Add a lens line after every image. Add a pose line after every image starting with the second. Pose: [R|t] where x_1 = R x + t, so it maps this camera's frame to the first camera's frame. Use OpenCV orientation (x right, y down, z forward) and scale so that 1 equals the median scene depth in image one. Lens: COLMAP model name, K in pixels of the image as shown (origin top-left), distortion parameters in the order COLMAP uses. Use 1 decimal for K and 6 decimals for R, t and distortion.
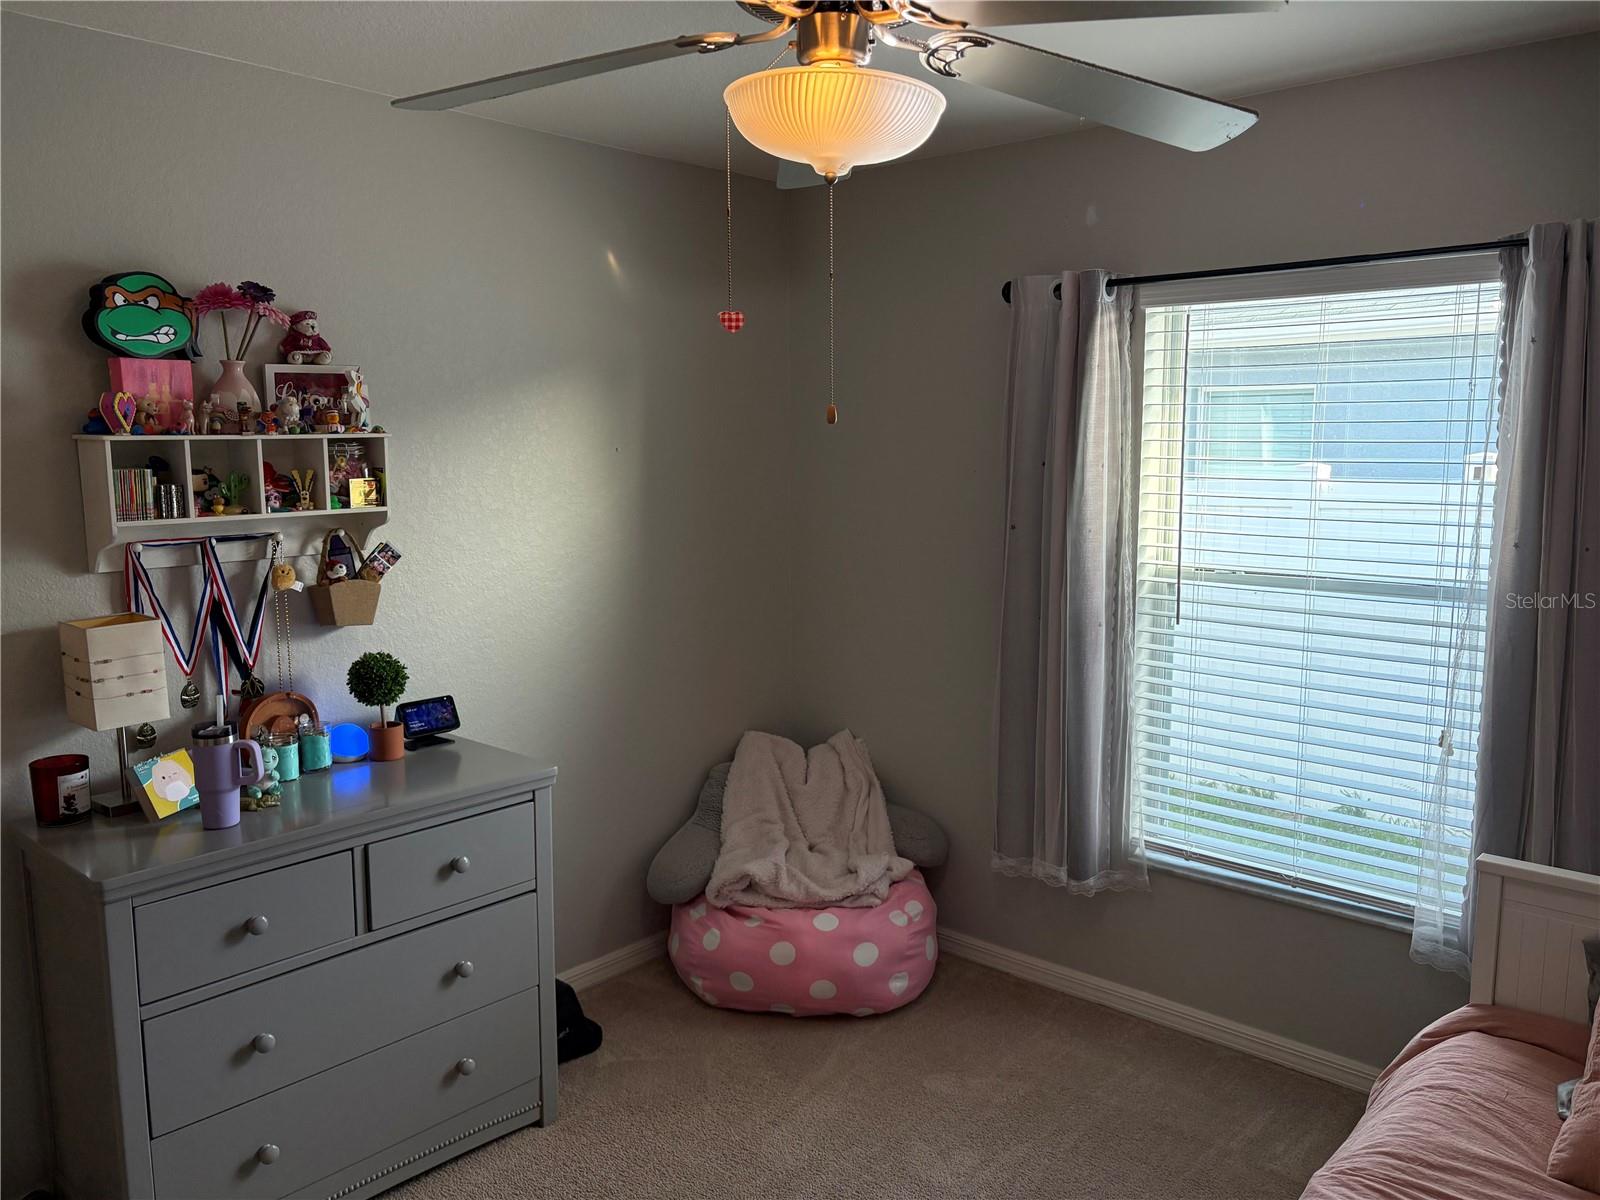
lens RADIAL K [[1278.0, 0, 796.9], [0, 1278.0, 603.5], [0, 0, 1]] dist [0.038500, 0.002535]
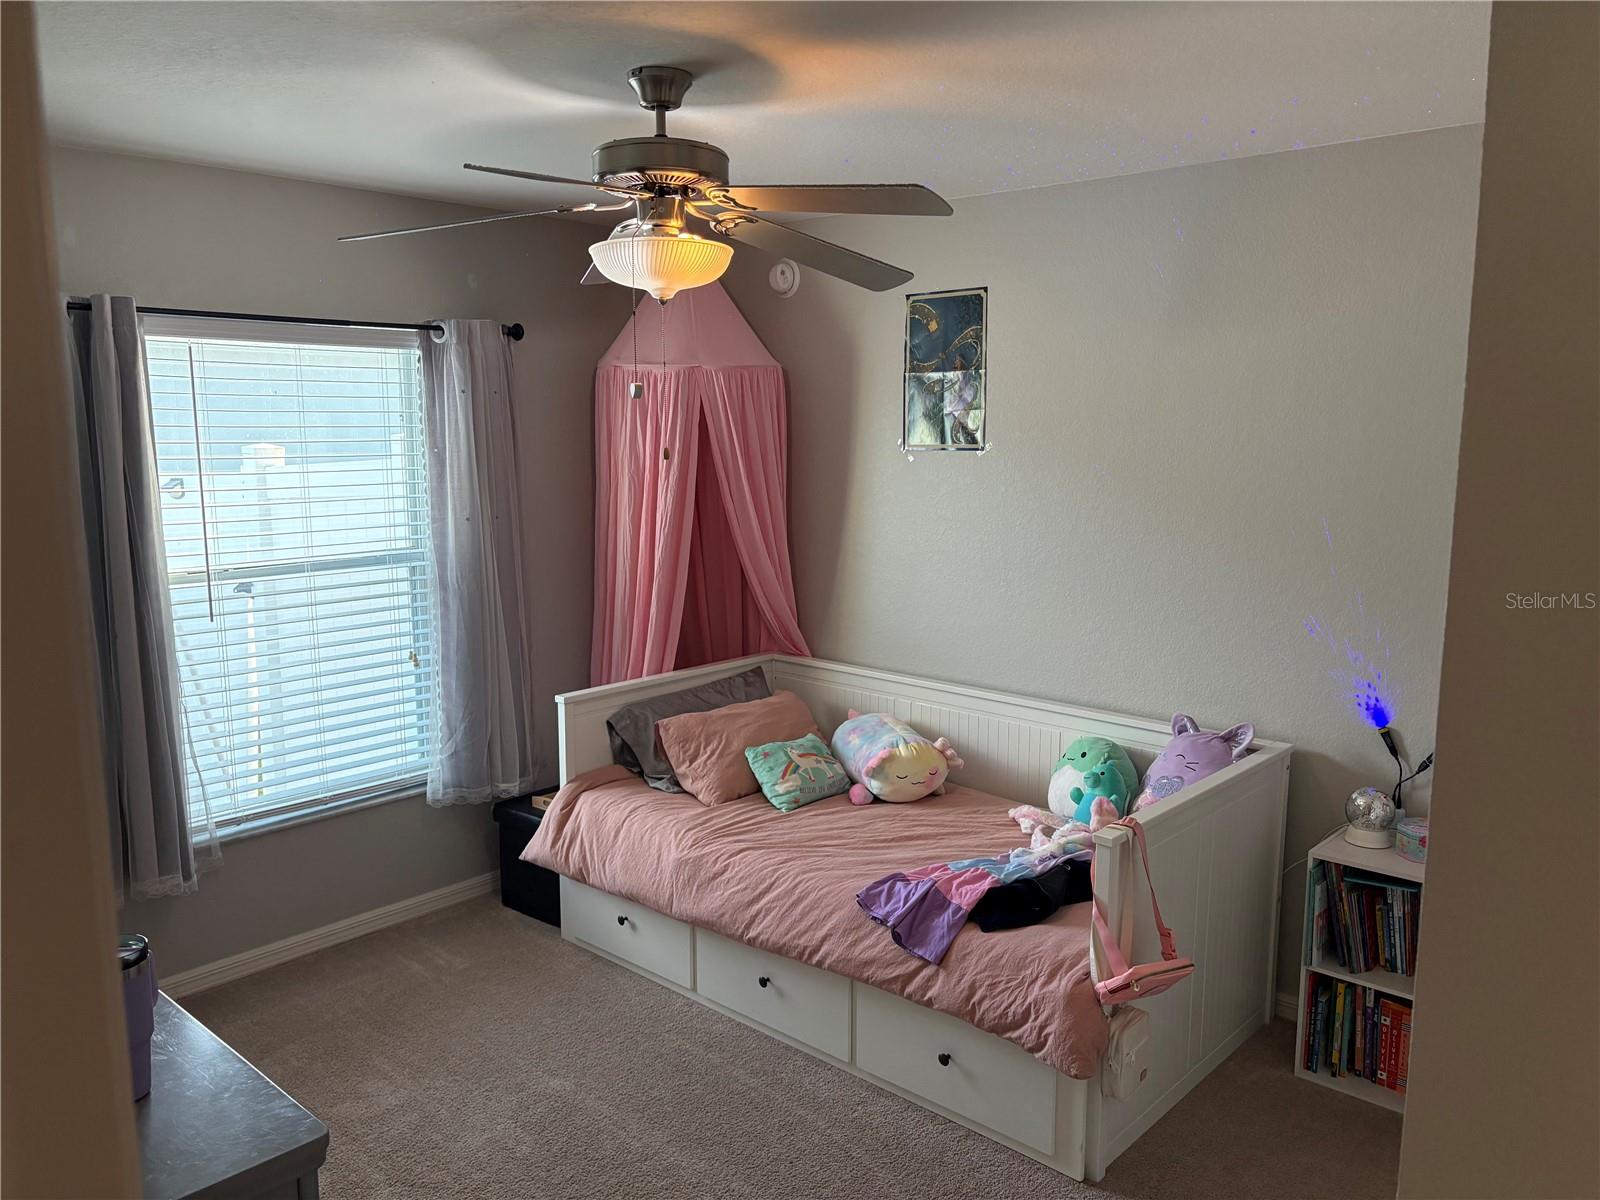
lens RADIAL K [[1223.5, 0, 798.2], [0, 1223.5, 598.8], [0, 0, 1]] dist [0.047005, -0.047010]
pose [[-0.023844, -0.134470, 0.990631, -0.878349], [0.143573, 0.980180, 0.136507, -0.086894], [-0.989352, 0.145483, -0.004065, 0.557032]]
